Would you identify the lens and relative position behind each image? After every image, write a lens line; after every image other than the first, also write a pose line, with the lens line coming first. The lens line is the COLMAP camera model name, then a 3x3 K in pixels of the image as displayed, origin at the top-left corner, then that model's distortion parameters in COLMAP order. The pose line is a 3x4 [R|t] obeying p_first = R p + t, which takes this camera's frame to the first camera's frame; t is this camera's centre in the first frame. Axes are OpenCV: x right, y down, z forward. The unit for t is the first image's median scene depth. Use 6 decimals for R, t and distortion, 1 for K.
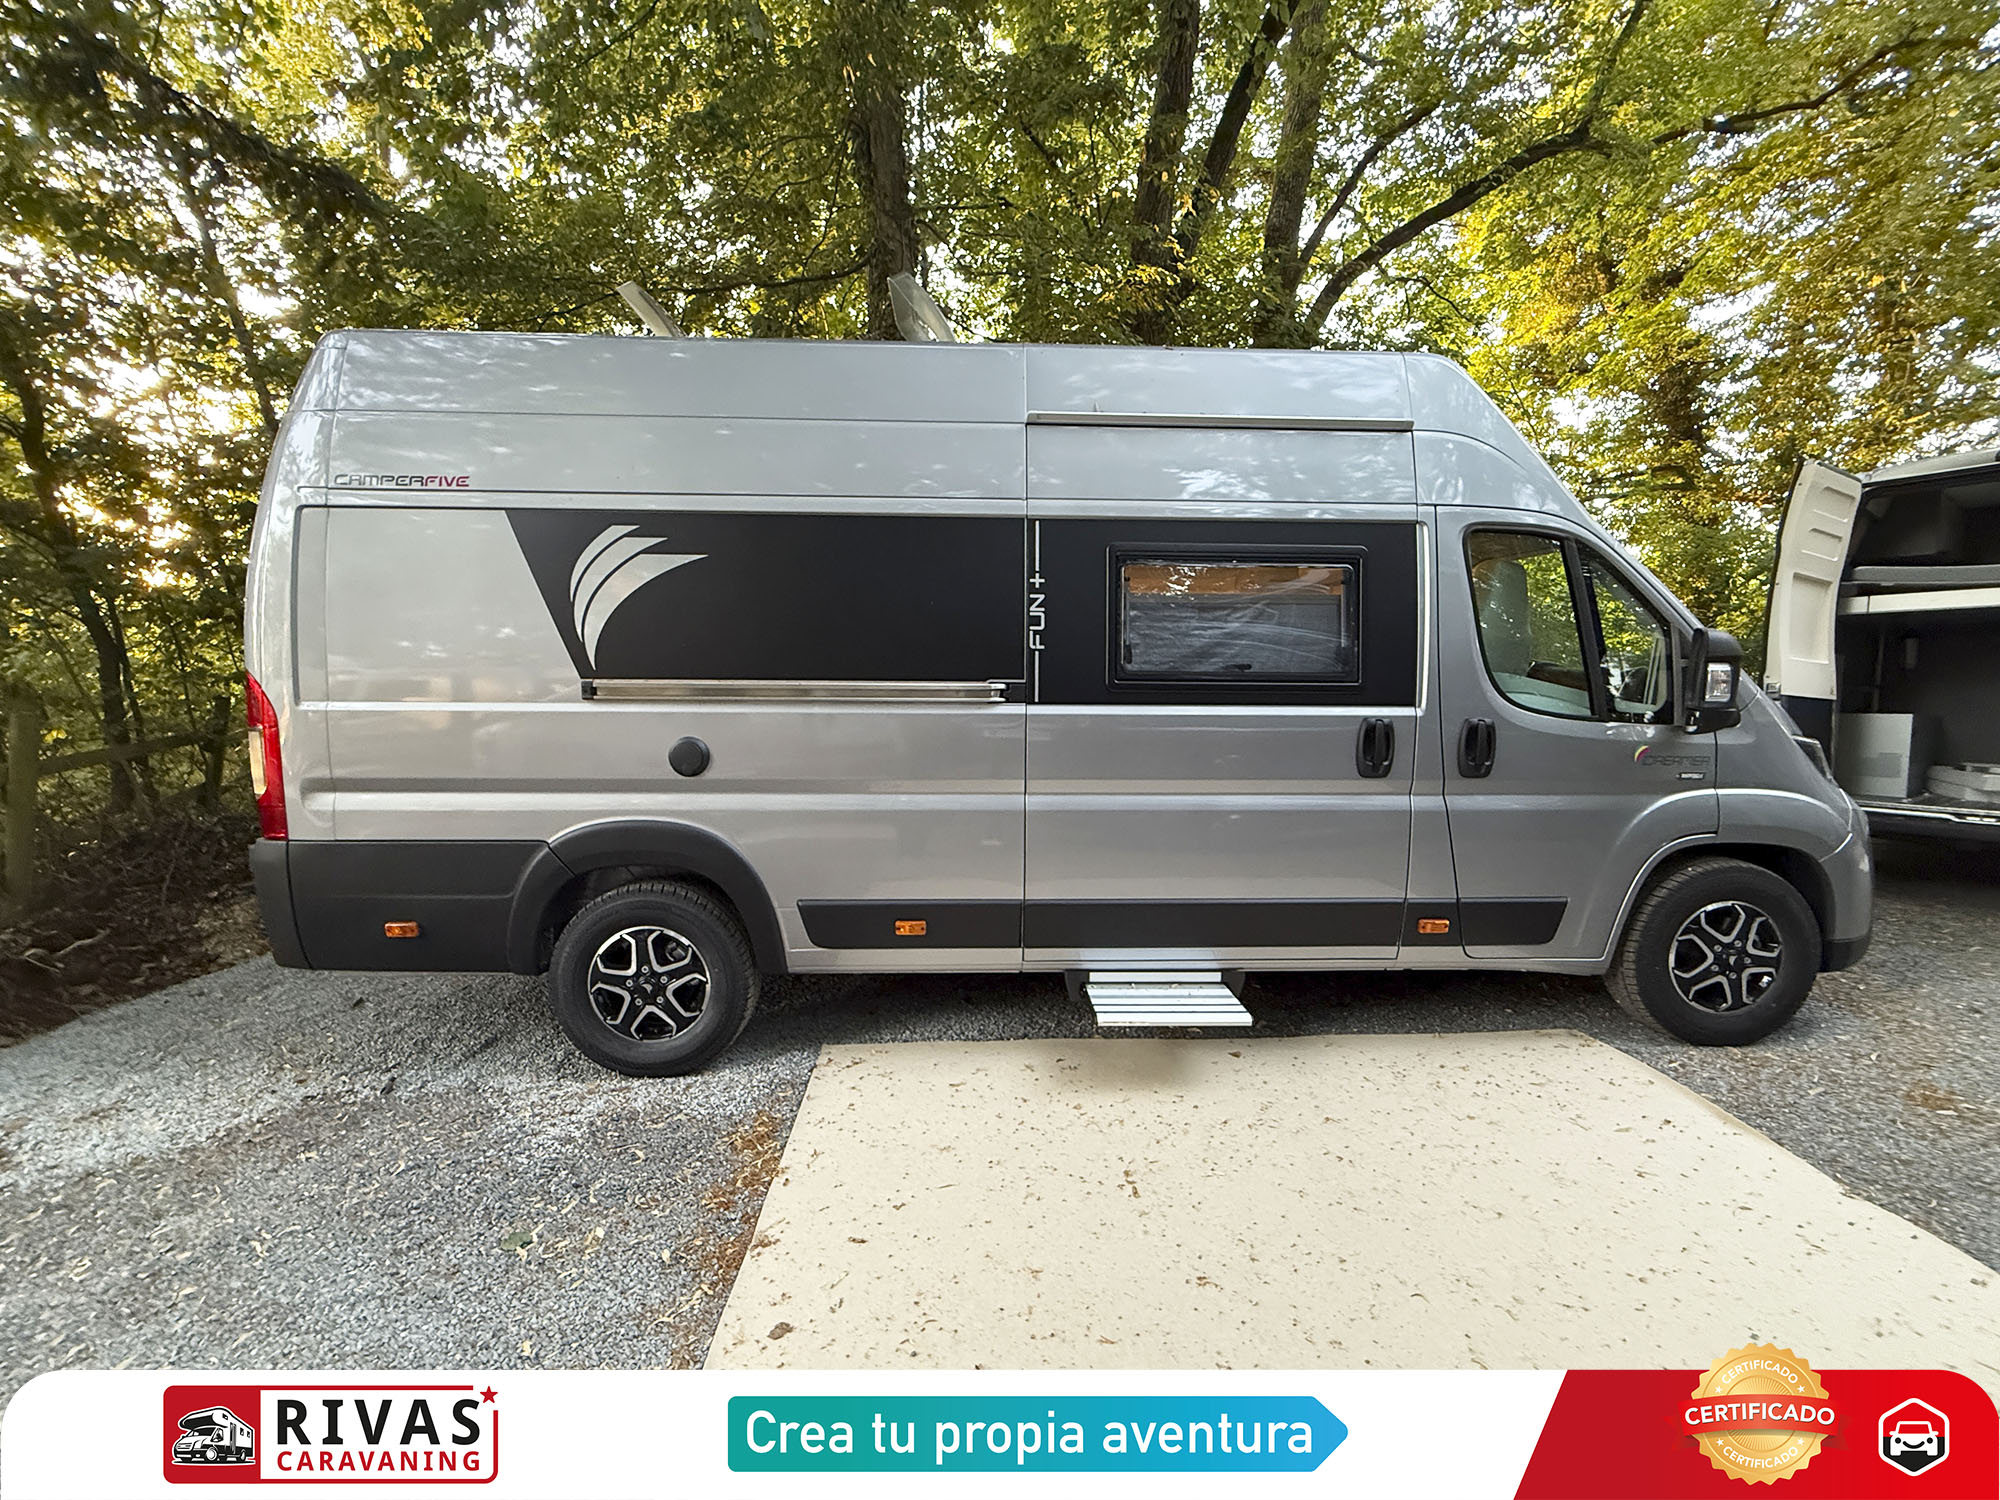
lens RADIAL K [[809.7, 0, 1000.0], [0, 809.7, 750.0], [0, 0, 1]] dist [0.000717, -0.000166]
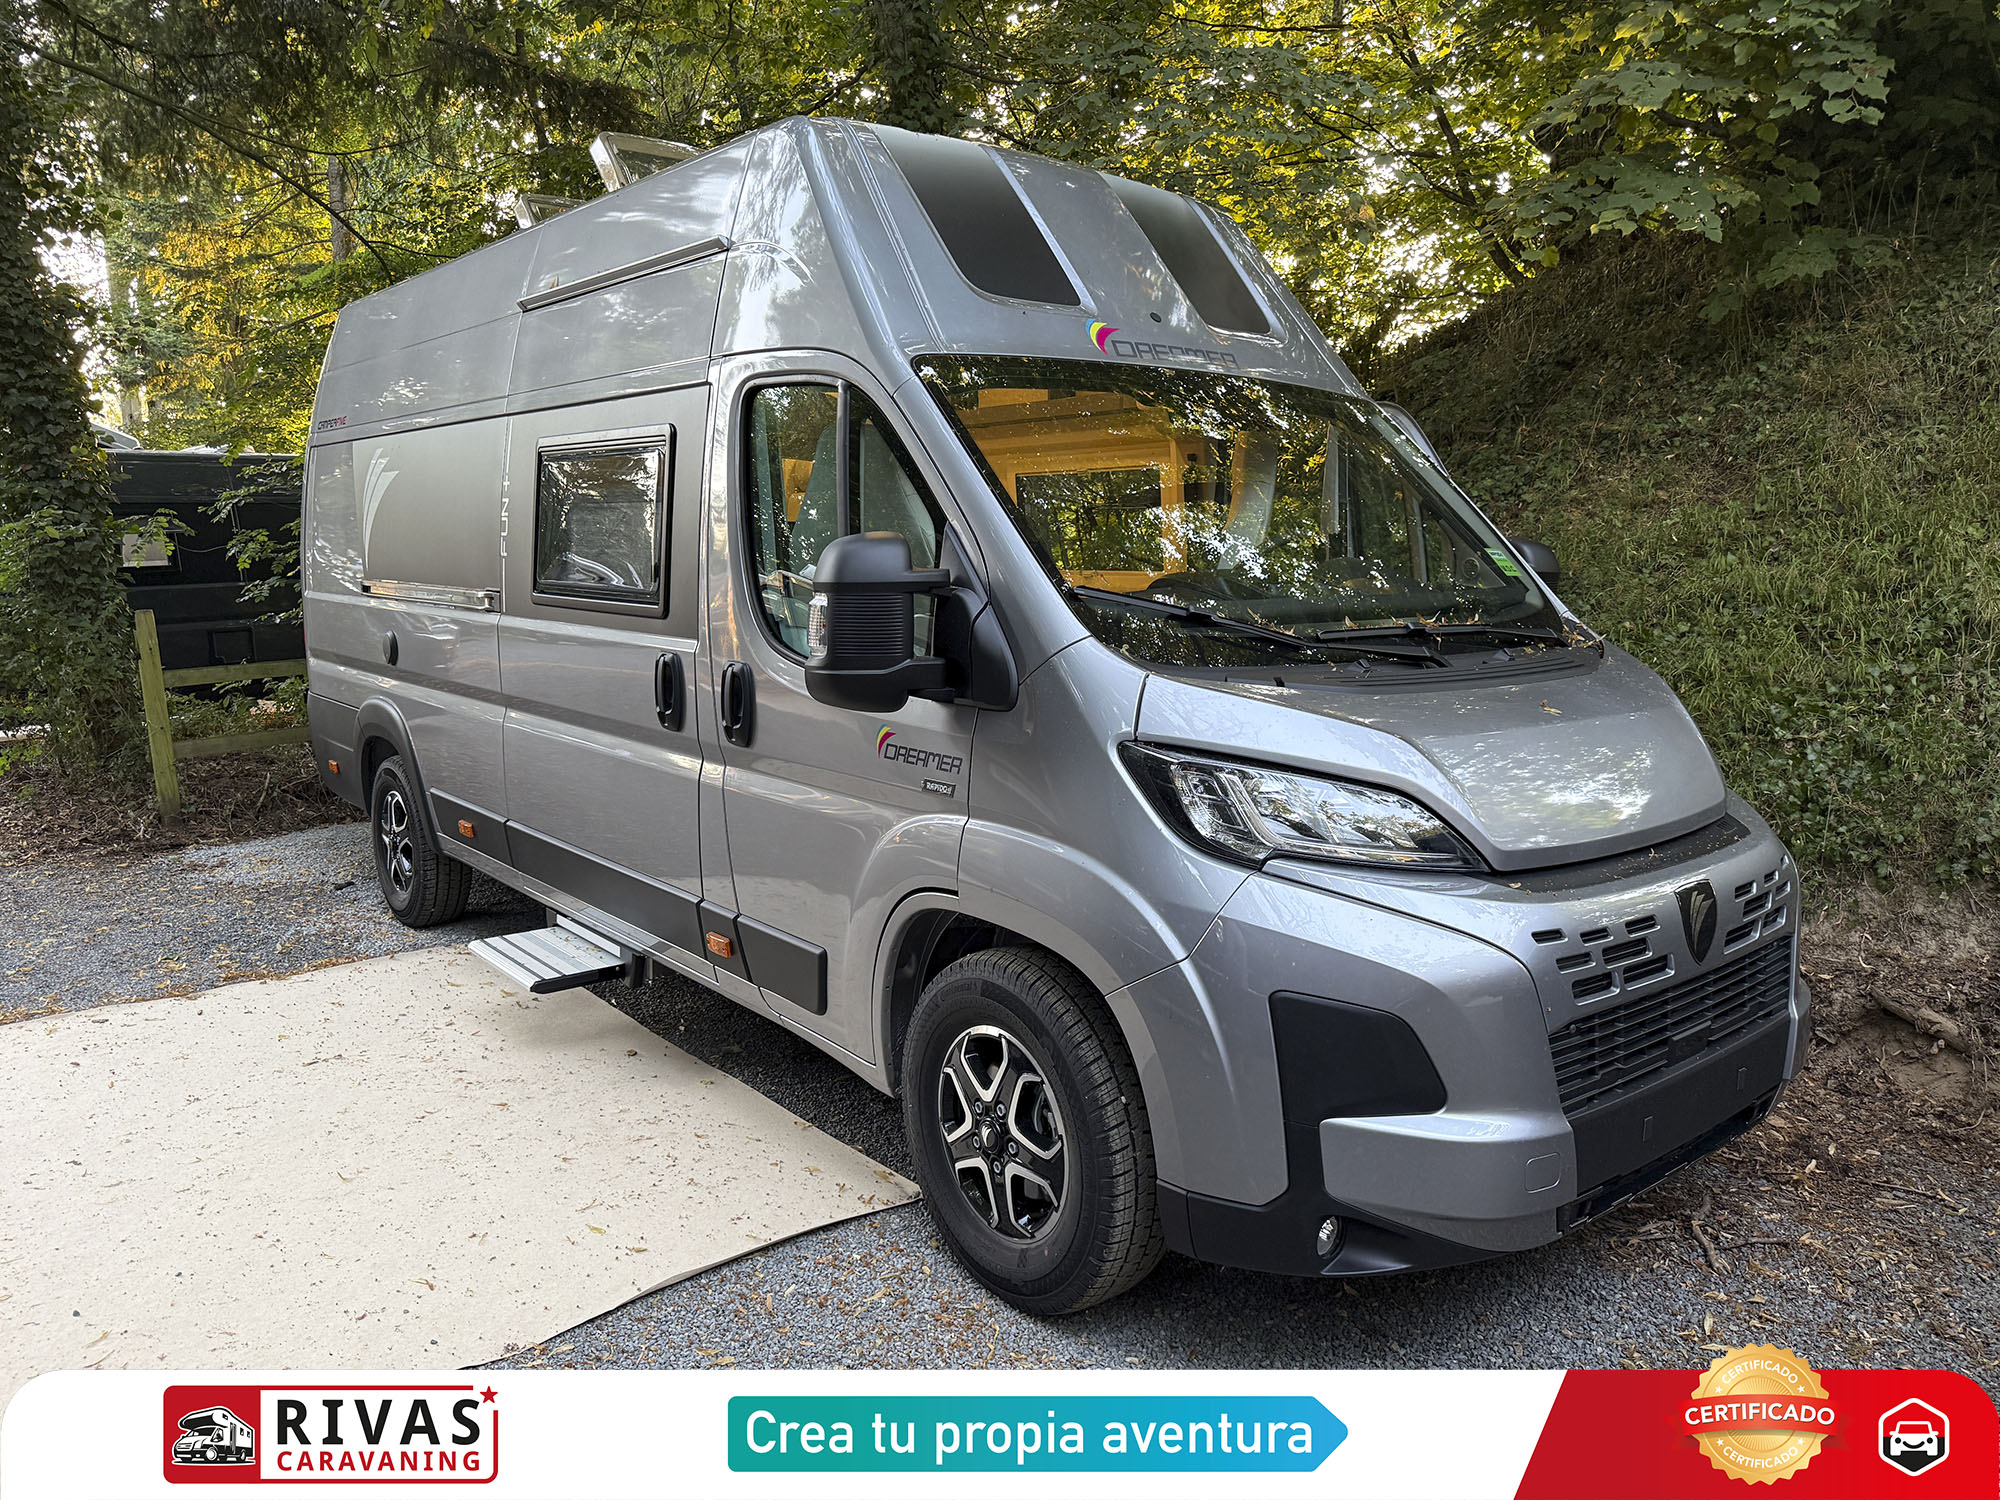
lens RADIAL K [[1402.5, 0, 1003.9], [0, 1402.5, 804.1], [0, 0, 1]] dist [0.057892, -0.000521]
pose [[0.597597, 0.141354, -0.789238, 1.706561], [-0.086044, 0.989959, 0.112153, -0.072781], [0.797166, 0.000887, 0.603759, 0.455926]]
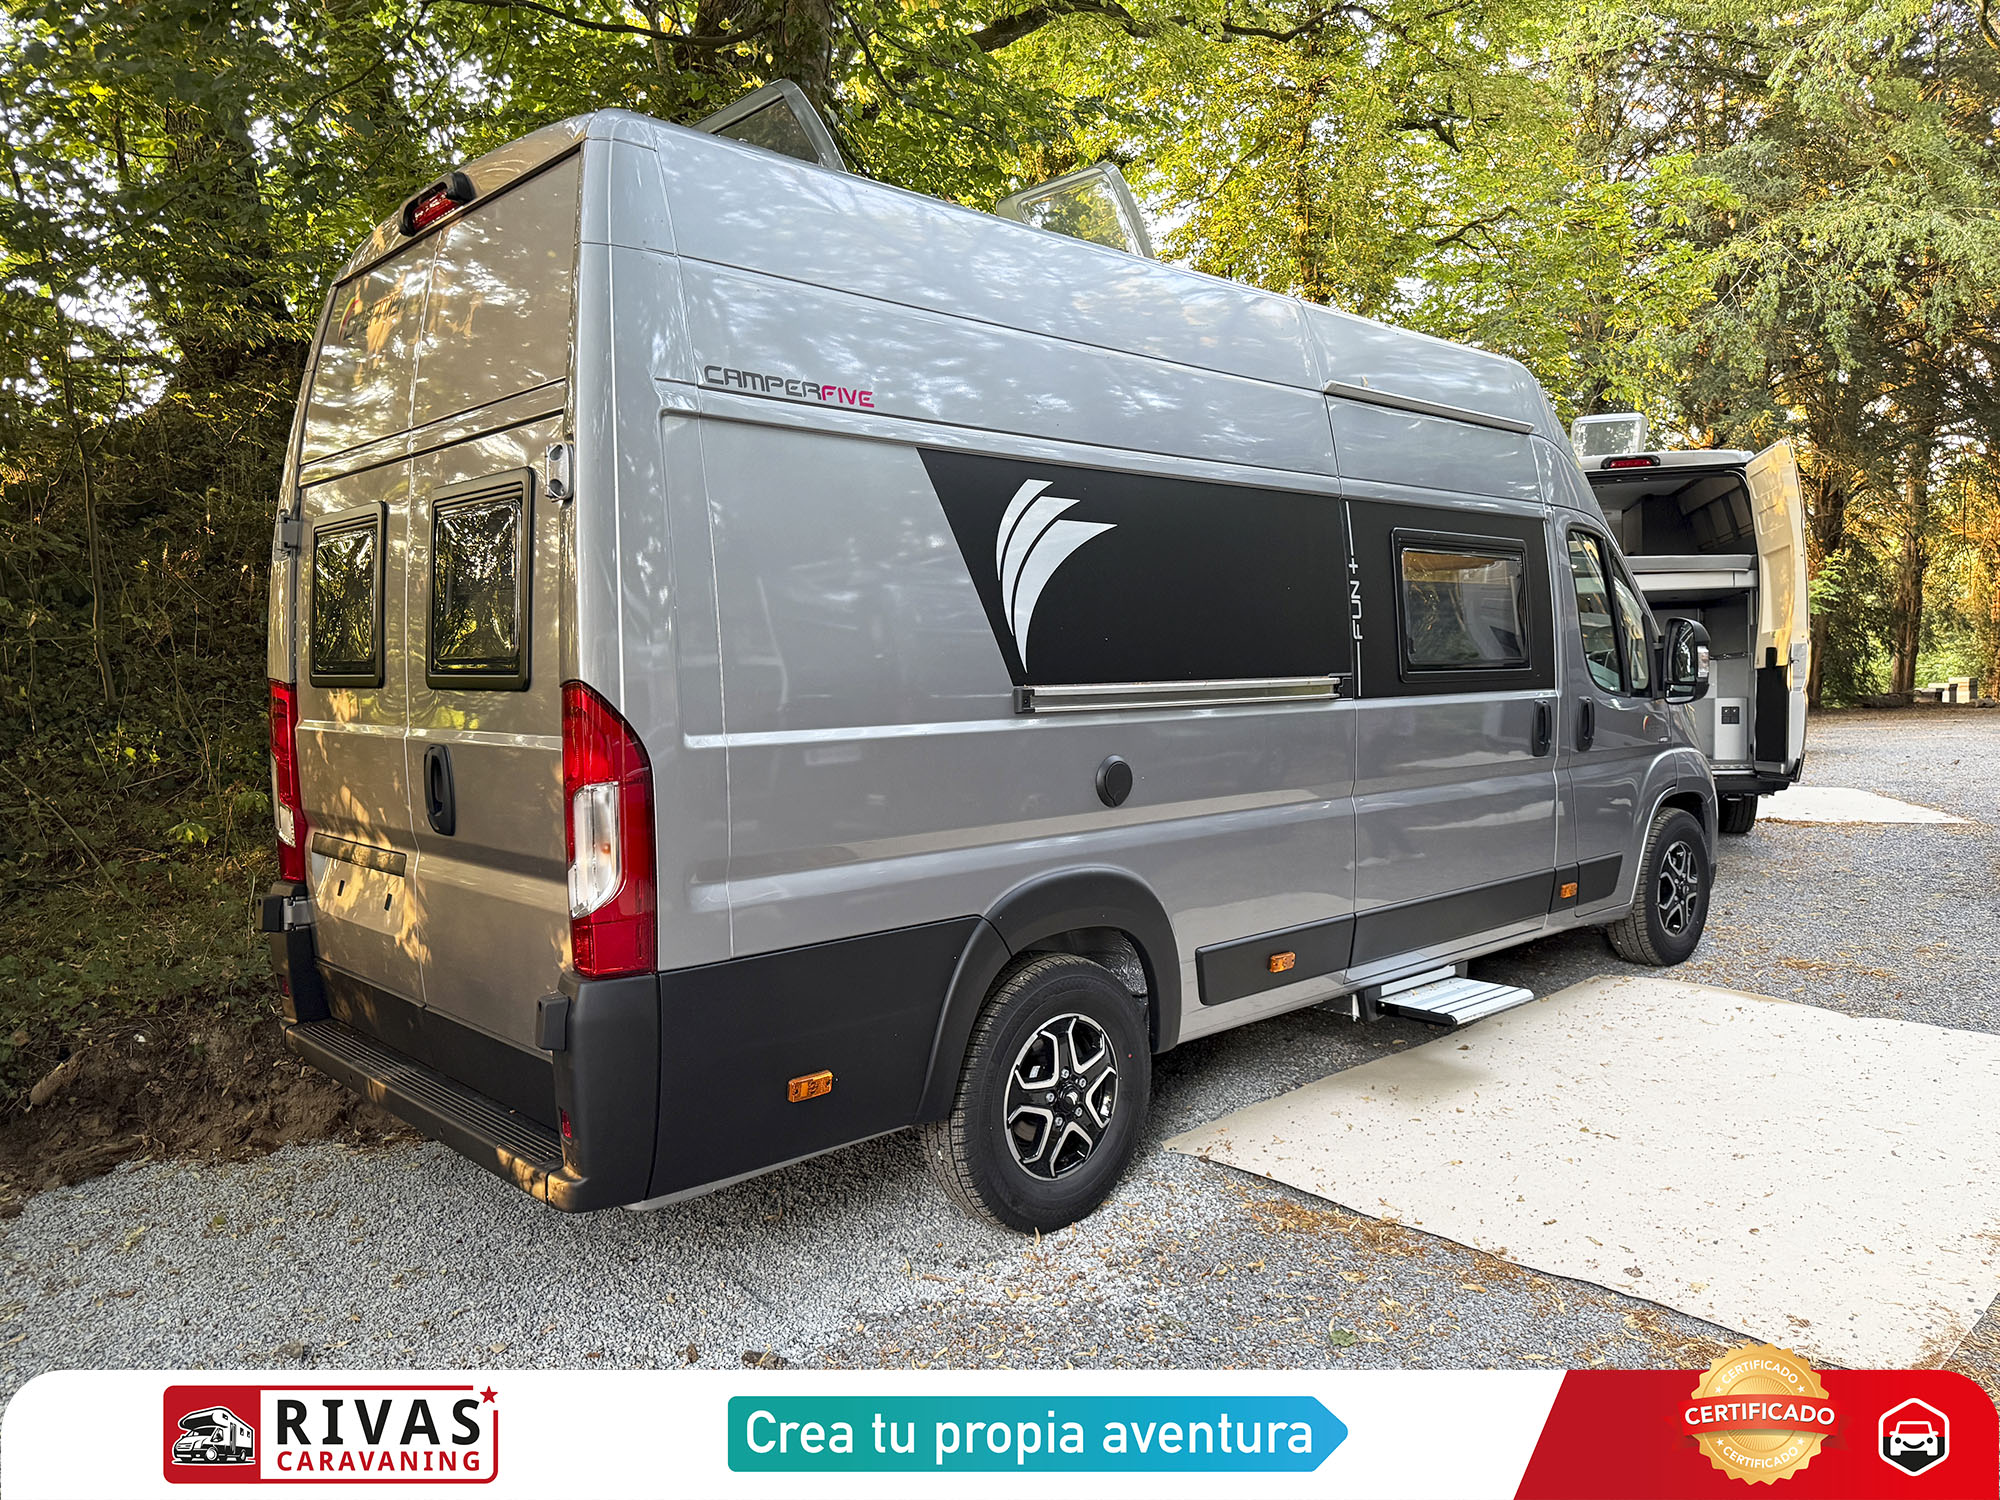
lens RADIAL K [[1402.5, 0, 1003.9], [0, 1402.5, 804.1], [0, 0, 1]] dist [0.057892, -0.000521]
pose [[0.751501, -0.084093, 0.654350, -1.309154], [0.095775, 0.995242, 0.017908, -0.004218], [-0.652743, 0.049213, 0.755980, 0.049150]]
